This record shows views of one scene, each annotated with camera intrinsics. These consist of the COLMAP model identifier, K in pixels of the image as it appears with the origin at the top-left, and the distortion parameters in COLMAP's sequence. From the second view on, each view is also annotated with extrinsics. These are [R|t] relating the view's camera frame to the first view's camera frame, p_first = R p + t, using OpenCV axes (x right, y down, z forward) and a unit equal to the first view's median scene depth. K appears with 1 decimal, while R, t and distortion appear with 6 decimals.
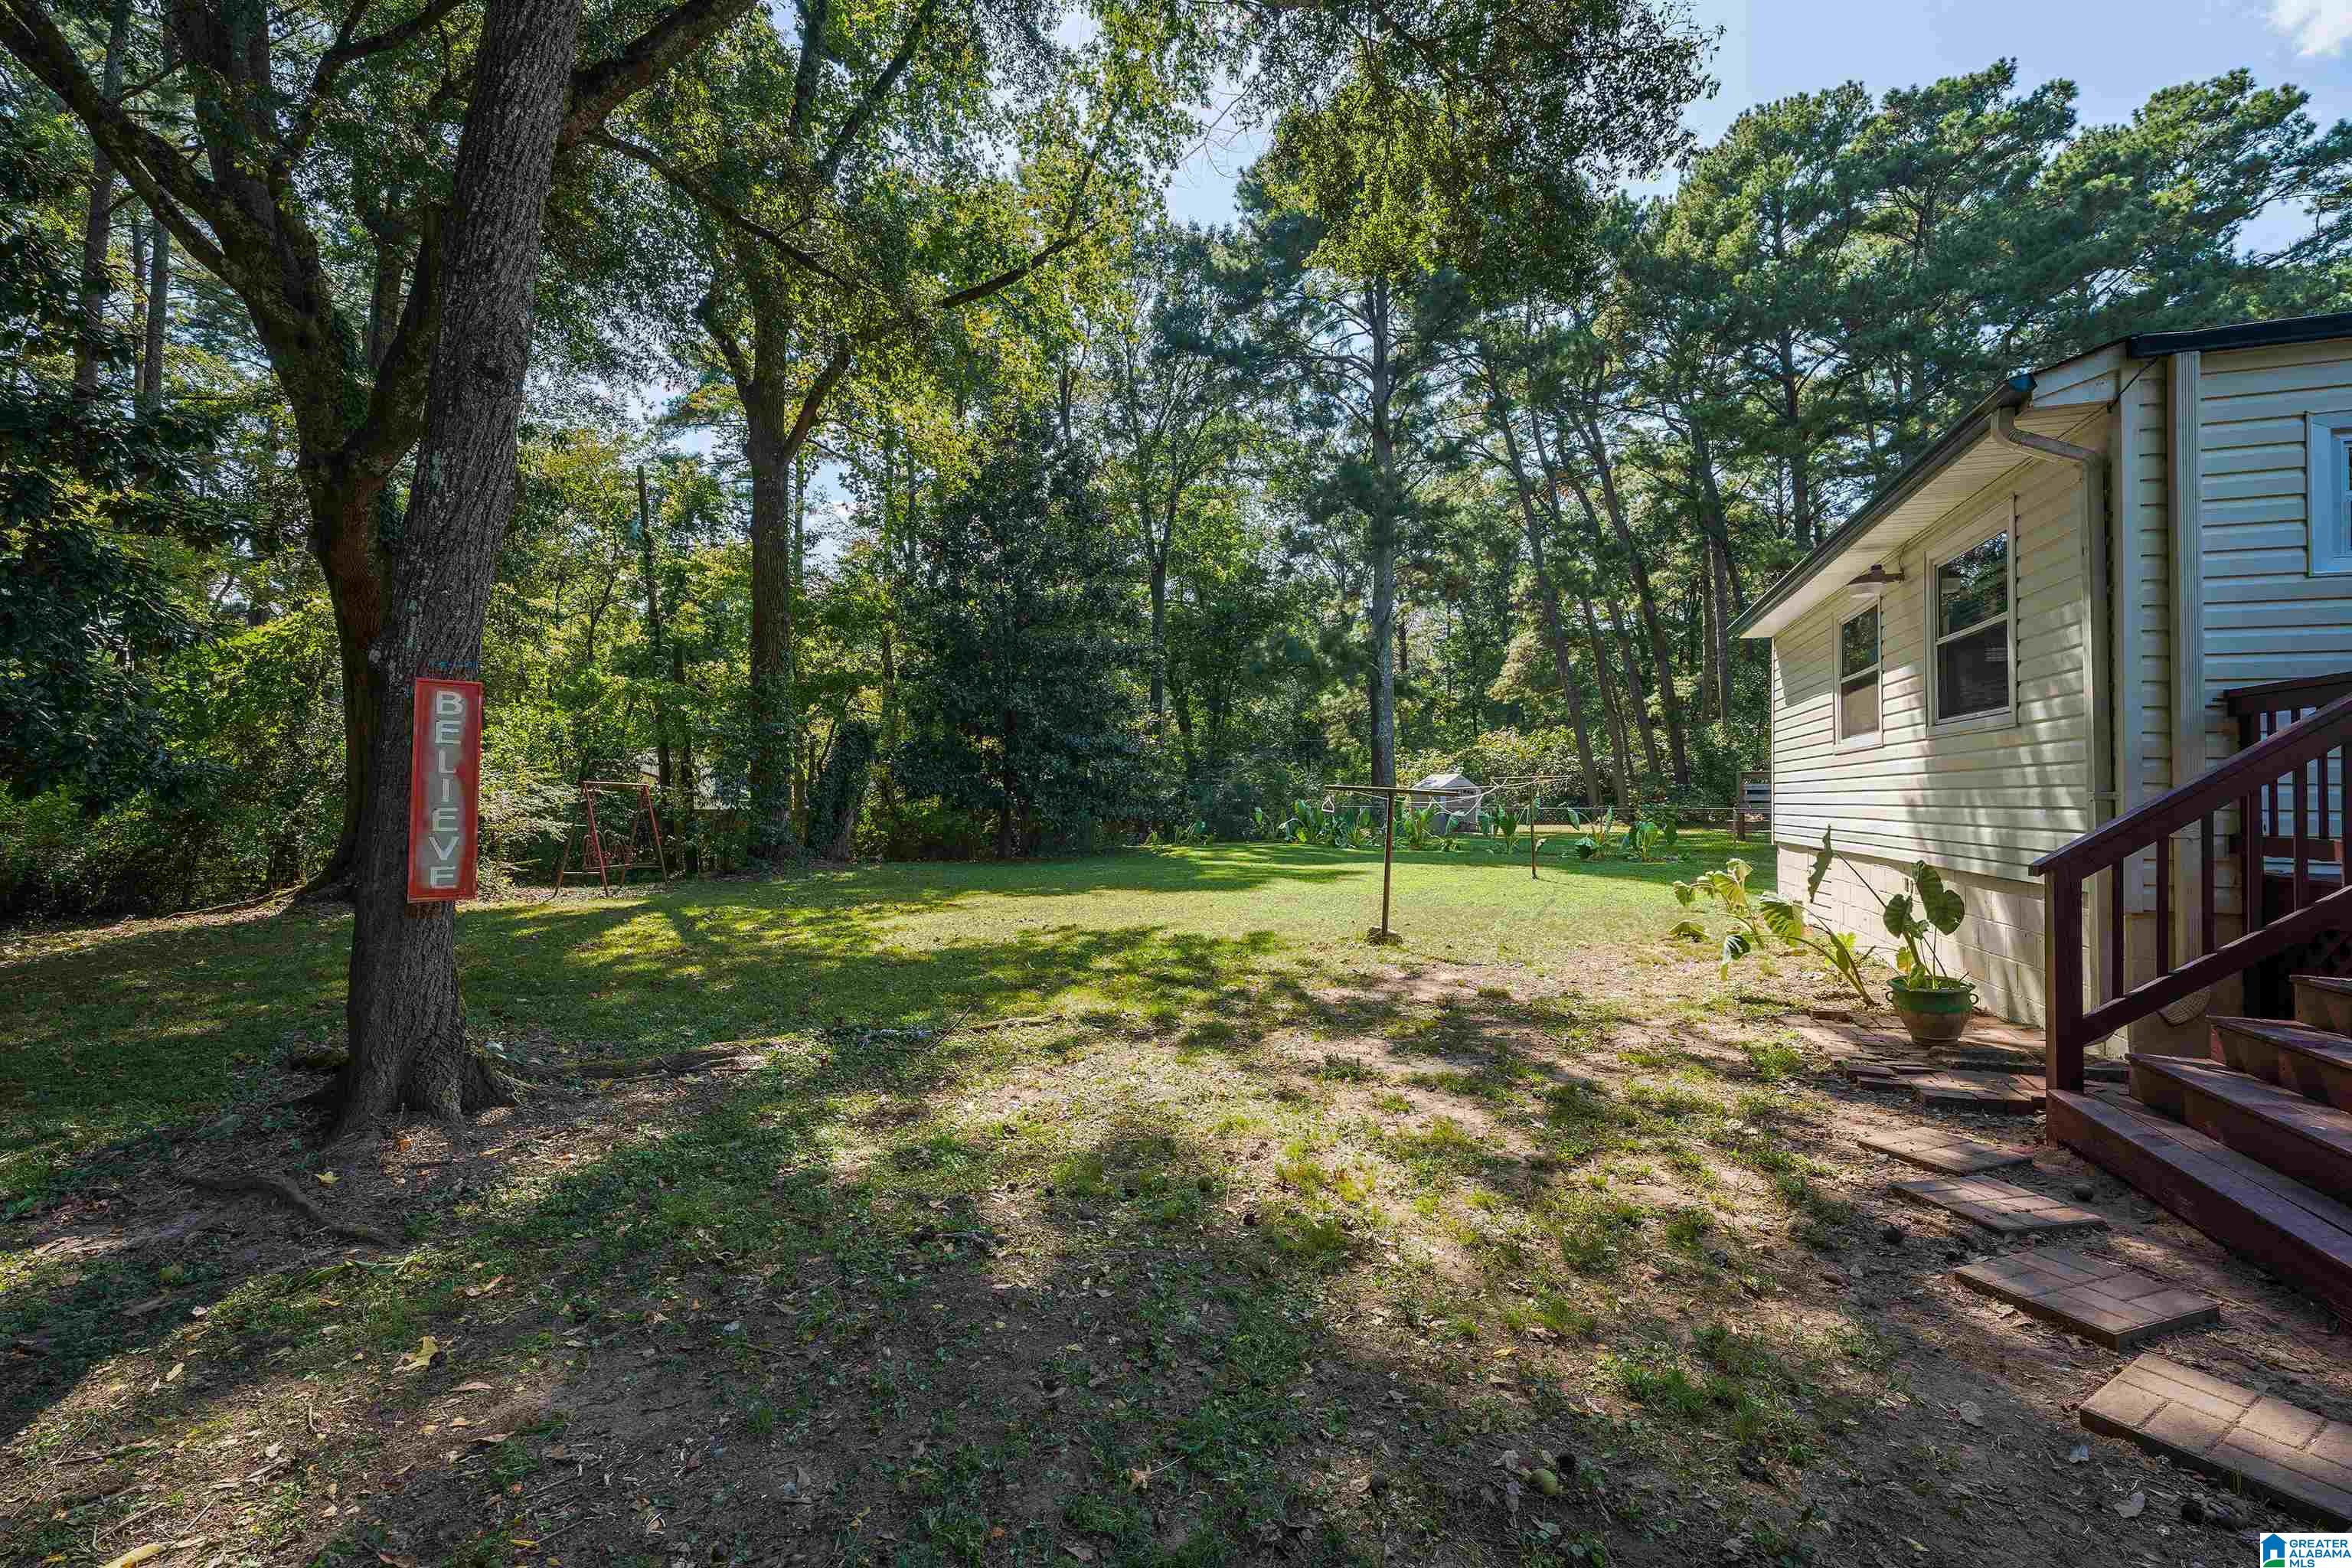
lens RADIAL K [[988.1, 0, 1177.1], [0, 988.1, 790.1], [0, 0, 1]] dist [0.001628, -0.000794]
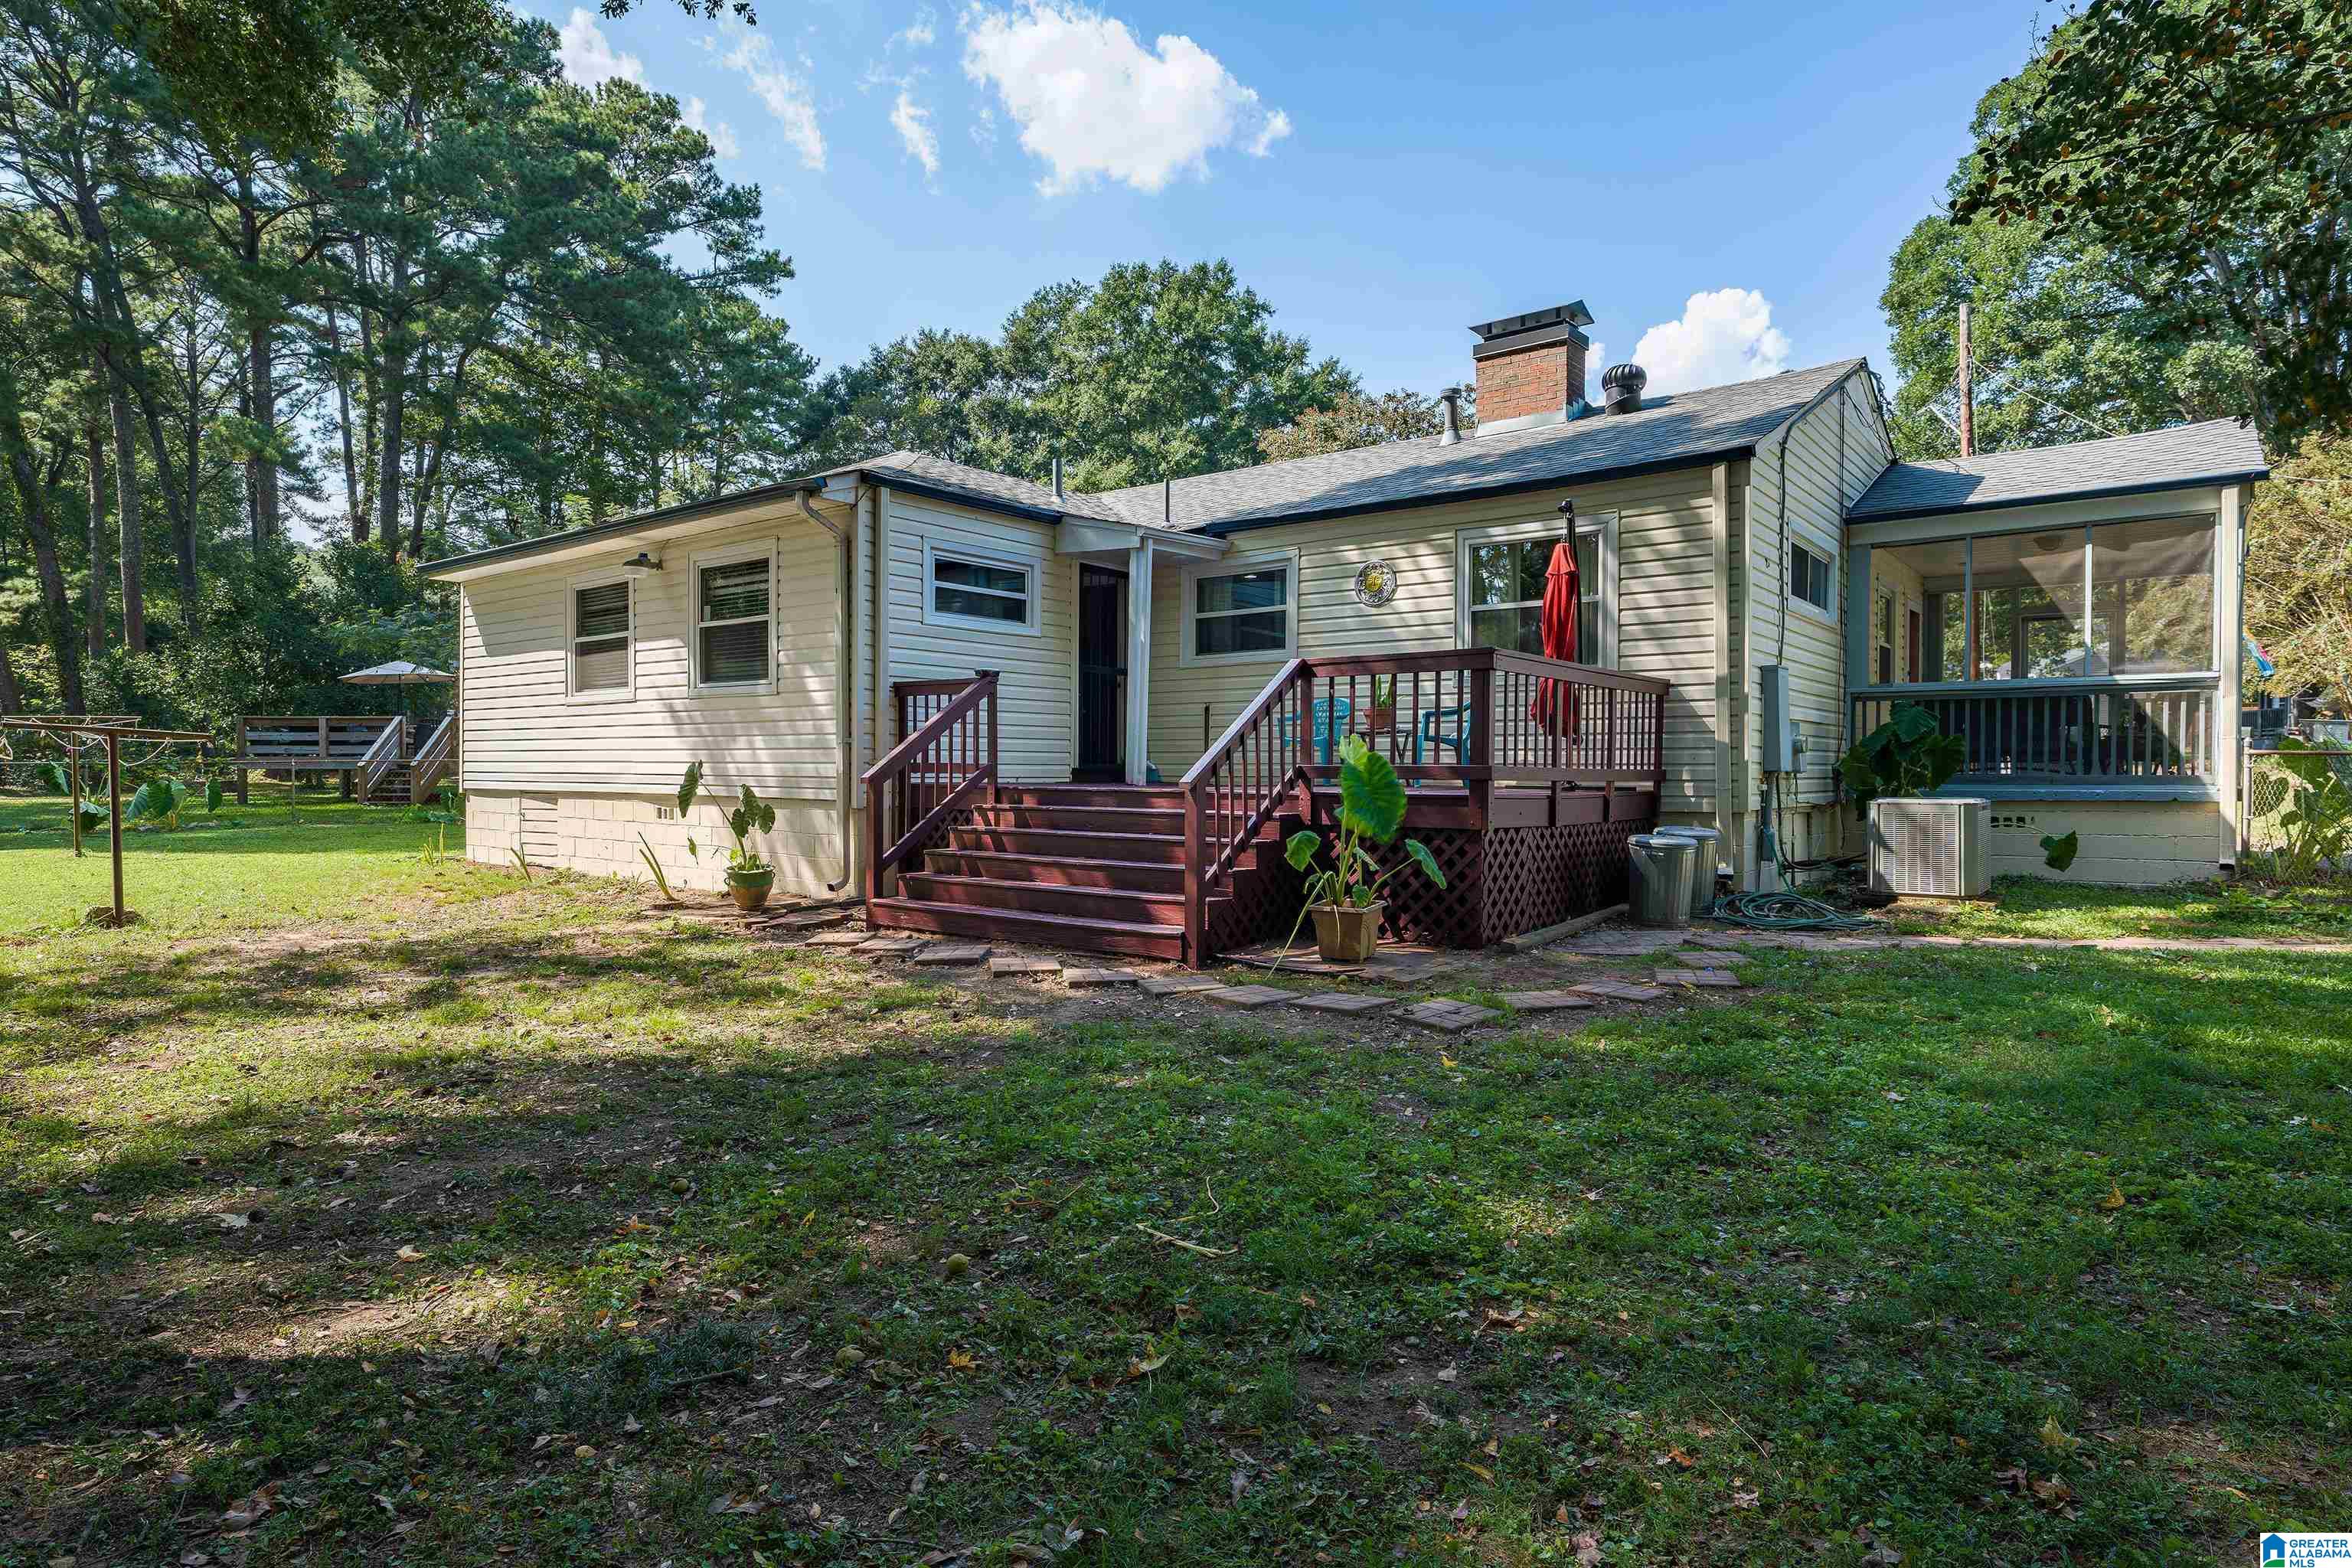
lens RADIAL K [[1309.4, 0, 1175.2], [0, 1309.4, 791.2], [0, 0, 1]] dist [-0.052399, -0.000912]
pose [[0.332555, -0.016795, 0.942934, -0.484710], [-0.017172, 0.999568, 0.023860, 0.013076], [-0.942928, -0.024127, 0.332122, -0.124263]]
